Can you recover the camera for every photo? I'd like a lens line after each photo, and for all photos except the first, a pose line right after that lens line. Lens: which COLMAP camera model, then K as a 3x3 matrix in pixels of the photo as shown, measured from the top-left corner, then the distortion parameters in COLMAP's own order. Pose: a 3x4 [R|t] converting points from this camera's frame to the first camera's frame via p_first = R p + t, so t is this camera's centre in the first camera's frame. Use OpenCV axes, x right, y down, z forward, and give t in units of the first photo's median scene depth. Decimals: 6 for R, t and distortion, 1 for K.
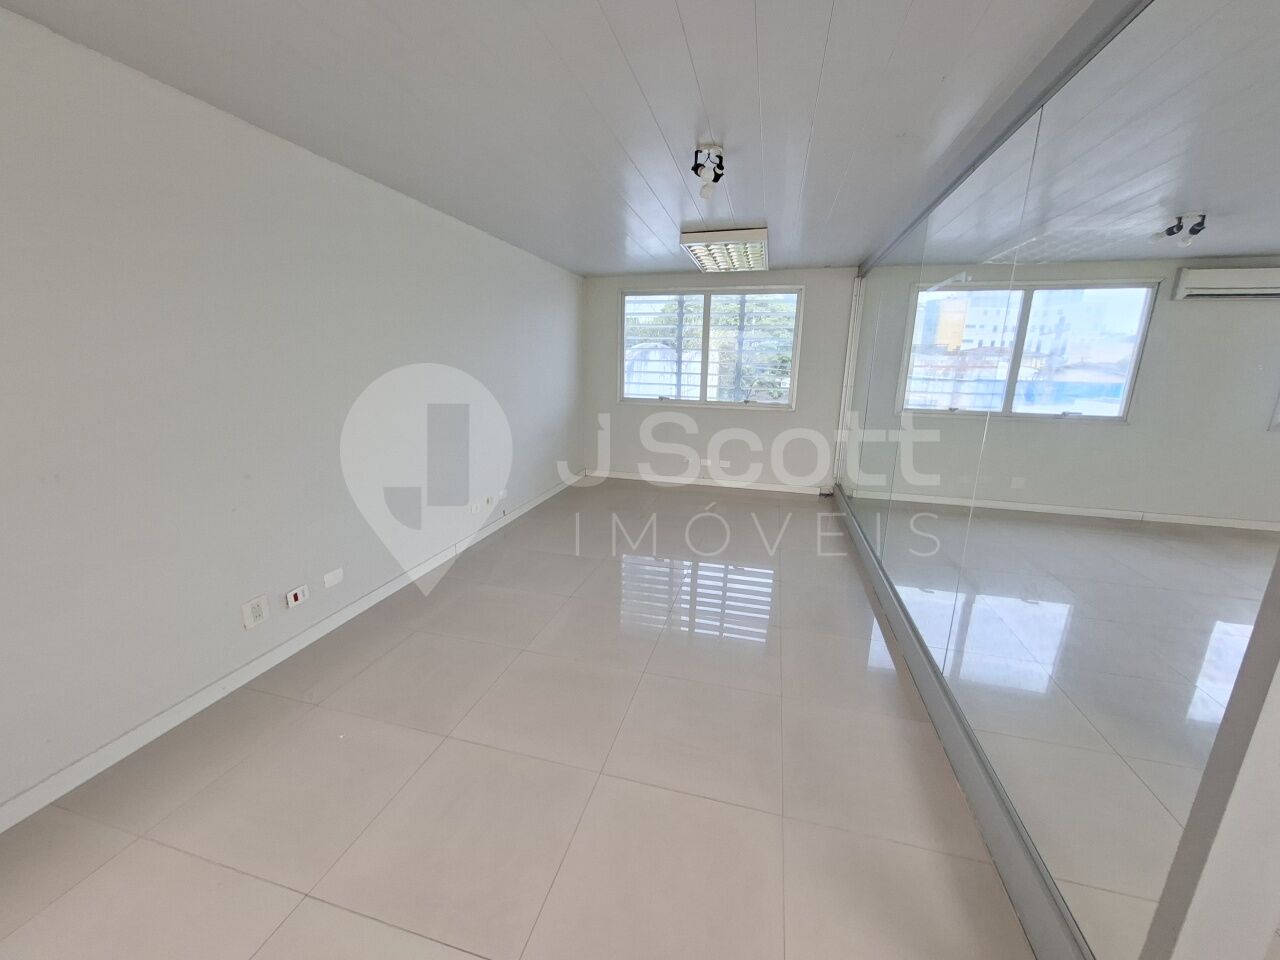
lens RADIAL K [[504.0, 0, 627.9], [0, 504.0, 477.3], [0, 0, 1]] dist [-0.003874, 0.000321]
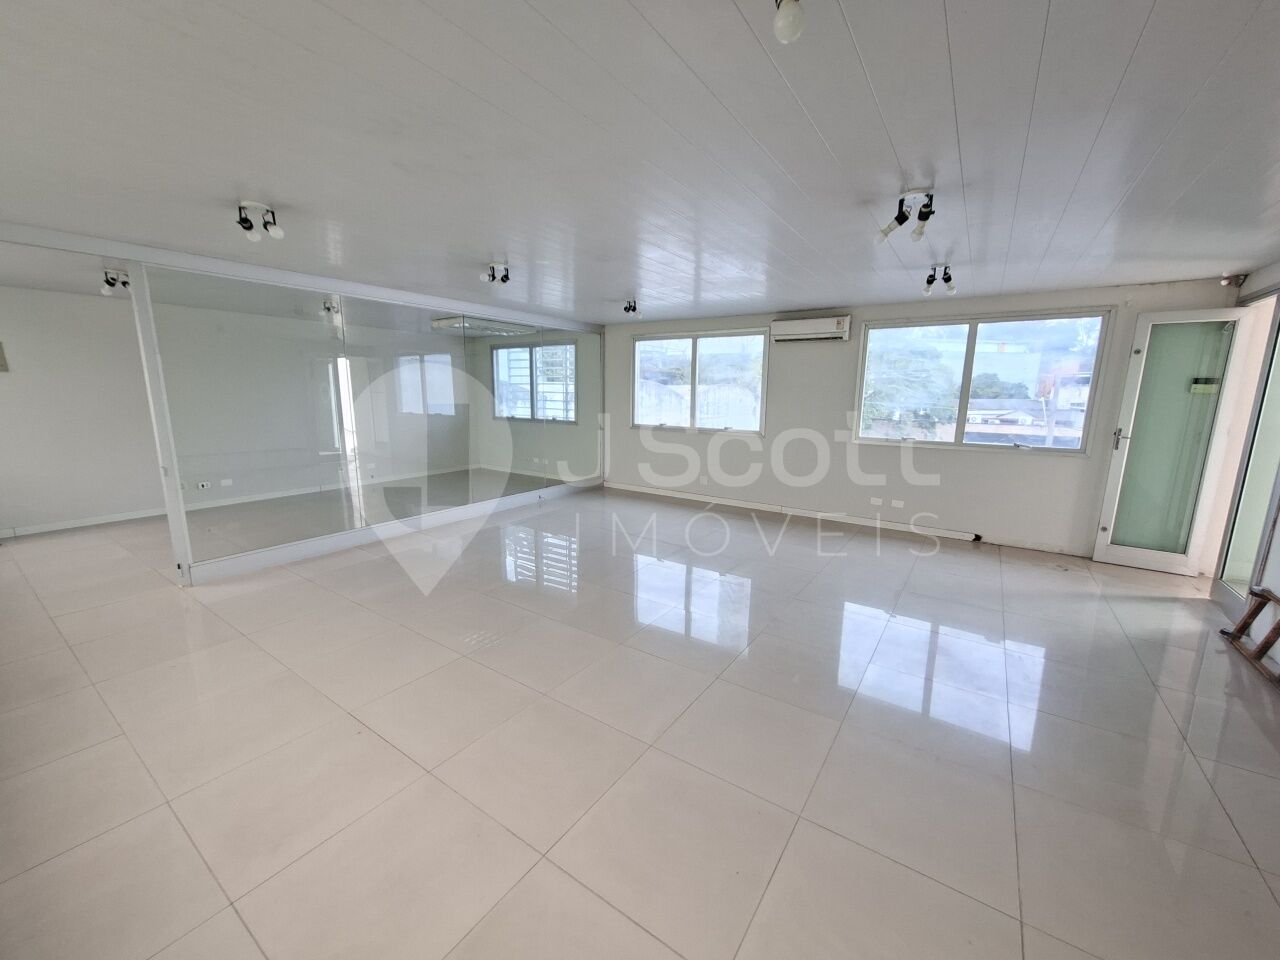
lens RADIAL K [[504.0, 0, 647.4], [0, 504.0, 480.9], [0, 0, 1]] dist [-0.003874, 0.000321]
pose [[0.947432, 0.051705, -0.315752, 0.698318], [-0.070930, 0.996243, -0.049693, 0.060500], [0.311997, 0.069477, 0.947540, -0.209578]]
